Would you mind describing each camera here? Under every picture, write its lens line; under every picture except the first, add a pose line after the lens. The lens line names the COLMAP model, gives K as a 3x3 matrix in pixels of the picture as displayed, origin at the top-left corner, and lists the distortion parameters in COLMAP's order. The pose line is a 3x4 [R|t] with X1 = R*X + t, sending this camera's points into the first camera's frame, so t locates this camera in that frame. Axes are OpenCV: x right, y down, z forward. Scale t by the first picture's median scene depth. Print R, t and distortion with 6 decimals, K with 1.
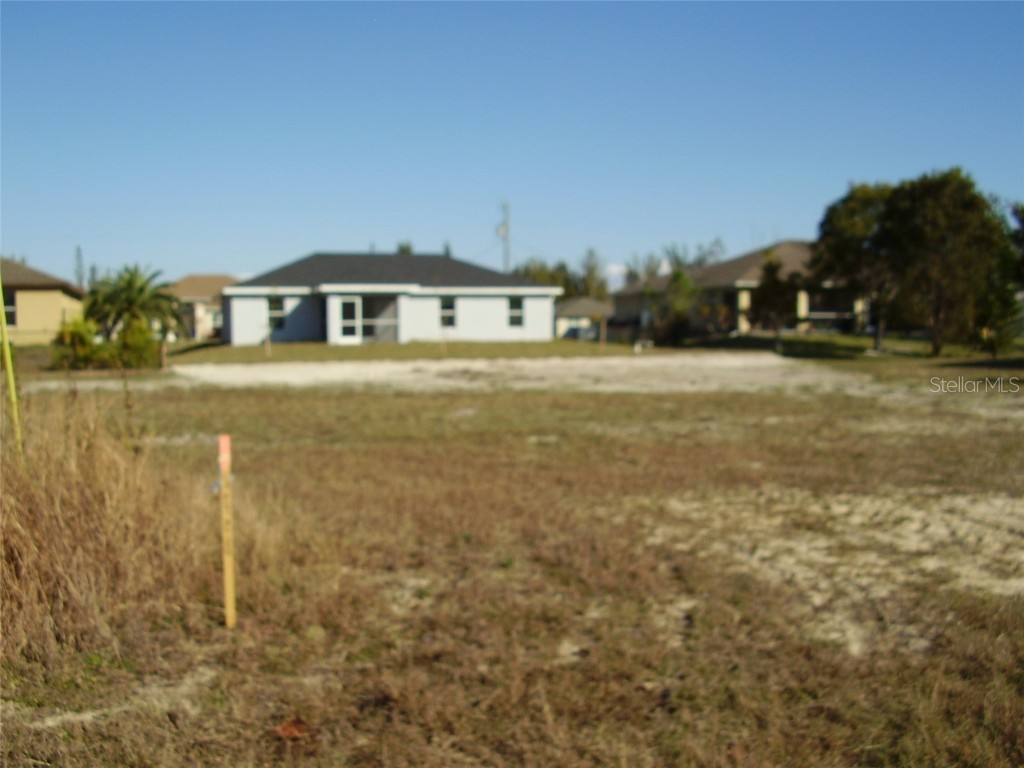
lens RADIAL K [[1183.0, 0, 510.7], [0, 1183.0, 385.8], [0, 0, 1]] dist [-0.120261, 0.000000]
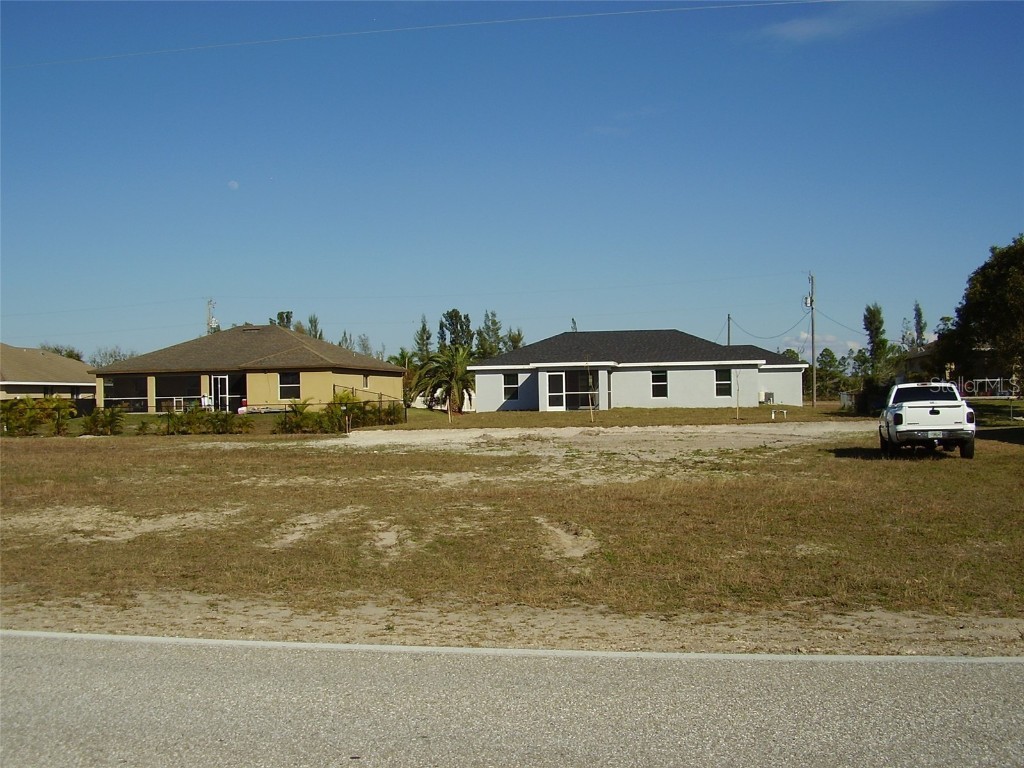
lens RADIAL K [[1183.0, 0, 508.3], [0, 1183.0, 379.5], [0, 0, 1]] dist [-0.120261, 0.000000]
pose [[0.886005, -0.014506, -0.463449, 0.357635], [-0.011219, 0.998547, -0.052703, -0.004901], [0.463541, 0.051895, 0.884555, -0.063645]]
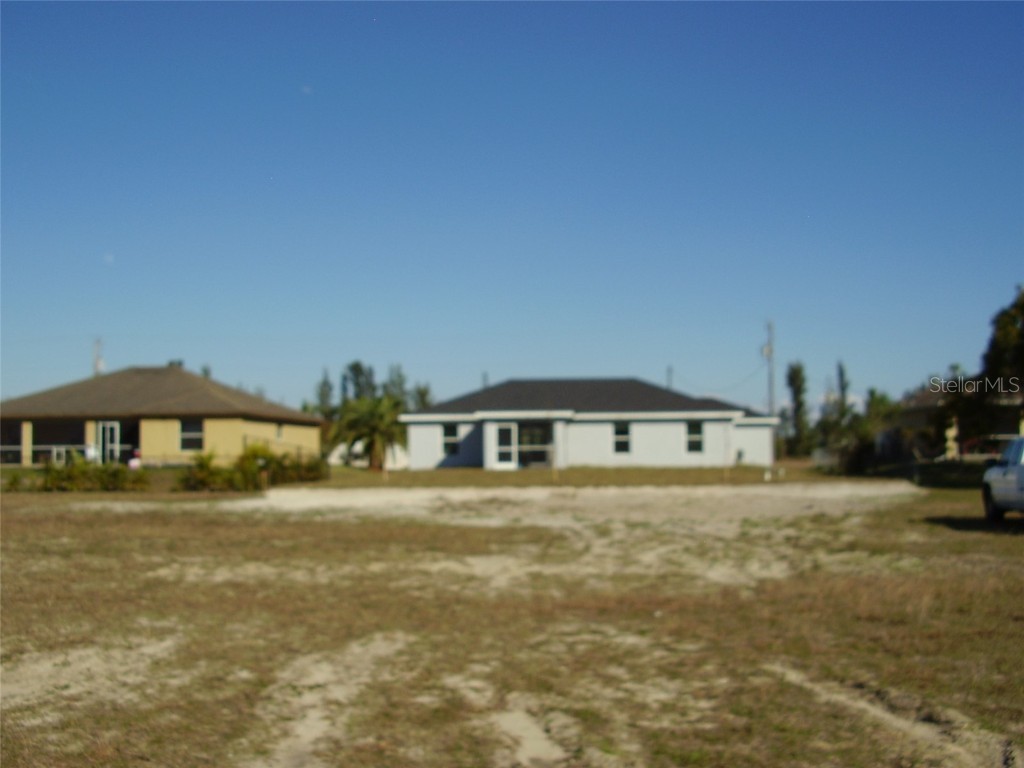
lens RADIAL K [[1183.0, 0, 510.2], [0, 1183.0, 379.6], [0, 0, 1]] dist [-0.120261, 0.000000]
pose [[0.926419, -0.022775, -0.375804, 0.243749], [-0.017631, 0.994449, -0.103731, -0.006903], [0.376081, 0.102724, 0.920875, 0.056859]]
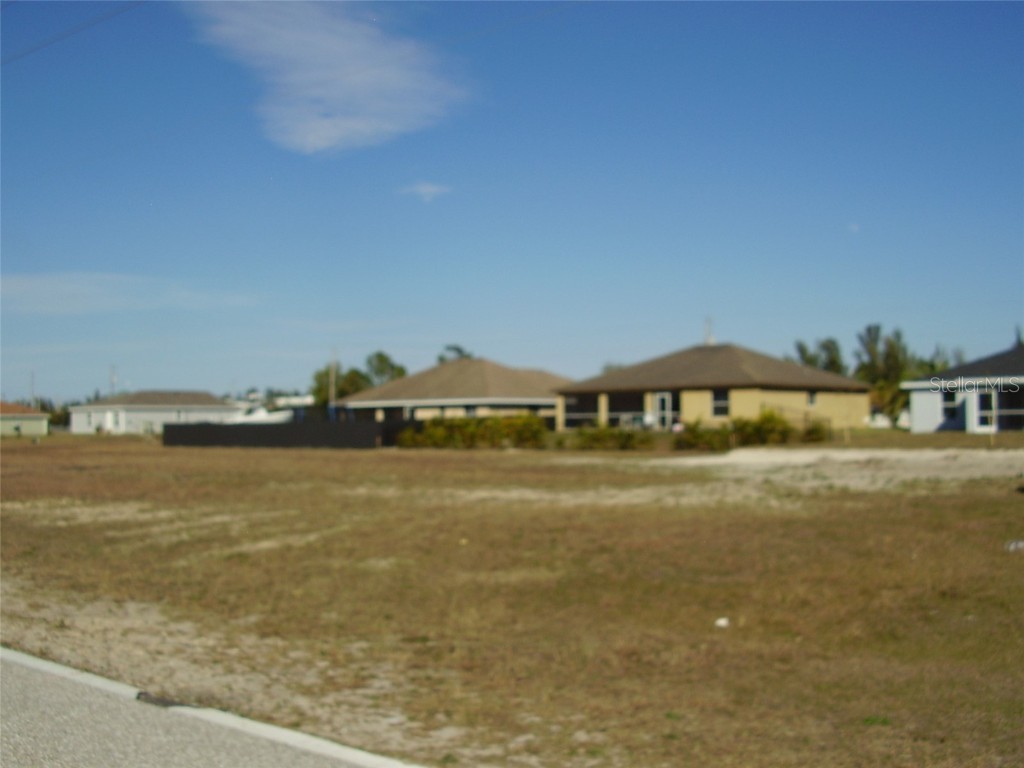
lens RADIAL K [[1183.0, 0, 510.9], [0, 1183.0, 391.1], [0, 0, 1]] dist [-0.120261, 0.000000]
pose [[0.531576, -0.018552, -0.846807, 0.512820], [-0.035738, 0.998379, -0.044307, -0.011044], [0.846256, 0.053815, 0.530051, 0.071096]]
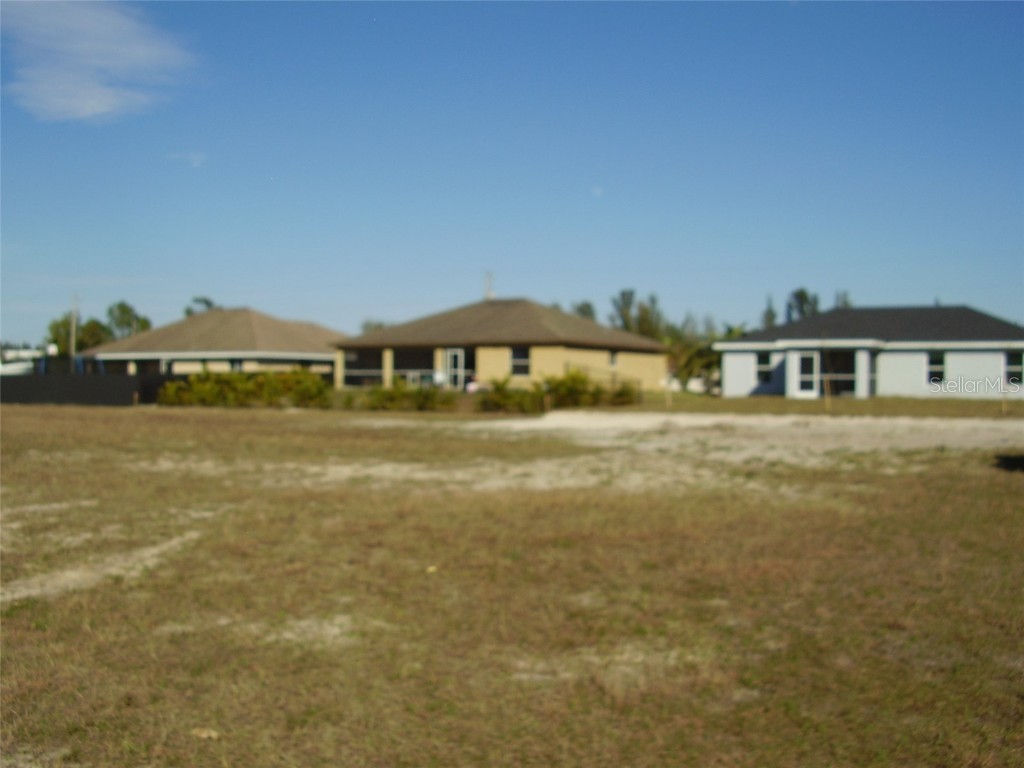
lens RADIAL K [[1183.0, 0, 506.8], [0, 1183.0, 380.5], [0, 0, 1]] dist [-0.120261, 0.000000]
pose [[0.699547, 0.012445, -0.714478, 0.394281], [-0.046981, 0.998486, -0.028608, -0.009265], [0.713040, 0.053580, 0.699073, 0.104150]]
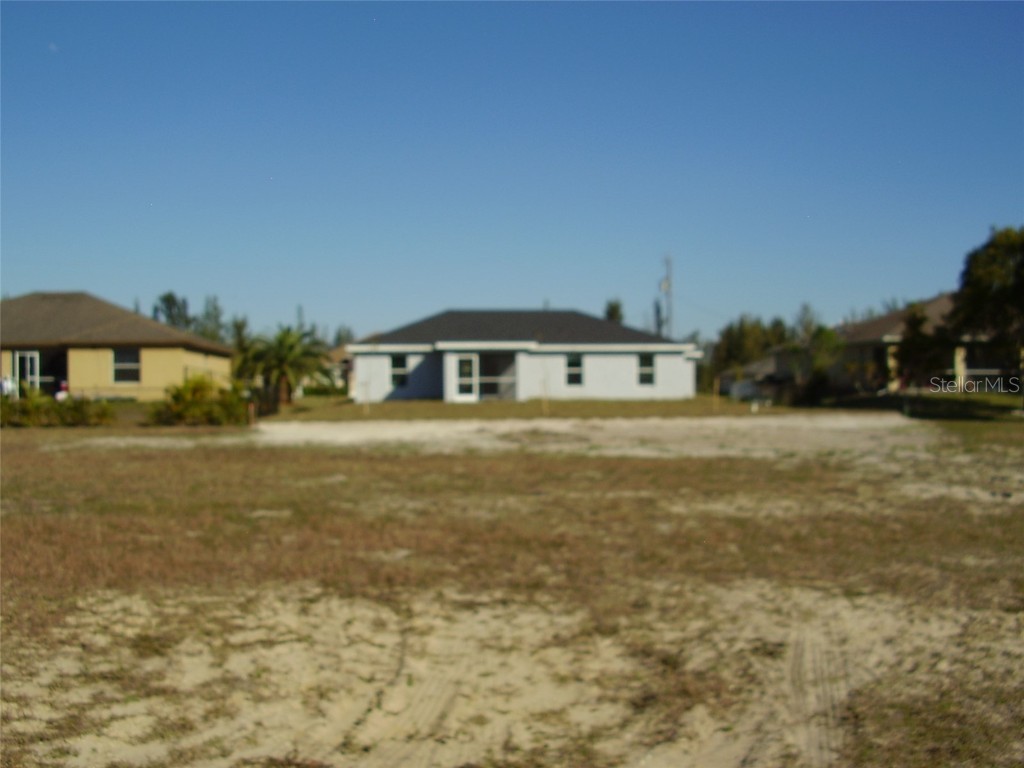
lens RADIAL K [[1183.0, 0, 515.1], [0, 1183.0, 383.8], [0, 0, 1]] dist [-0.120261, 0.000000]
pose [[0.980960, 0.000806, -0.194207, 0.092786], [-0.010461, 0.998759, -0.048696, -0.002824], [0.193927, 0.049800, 0.979751, 0.037689]]
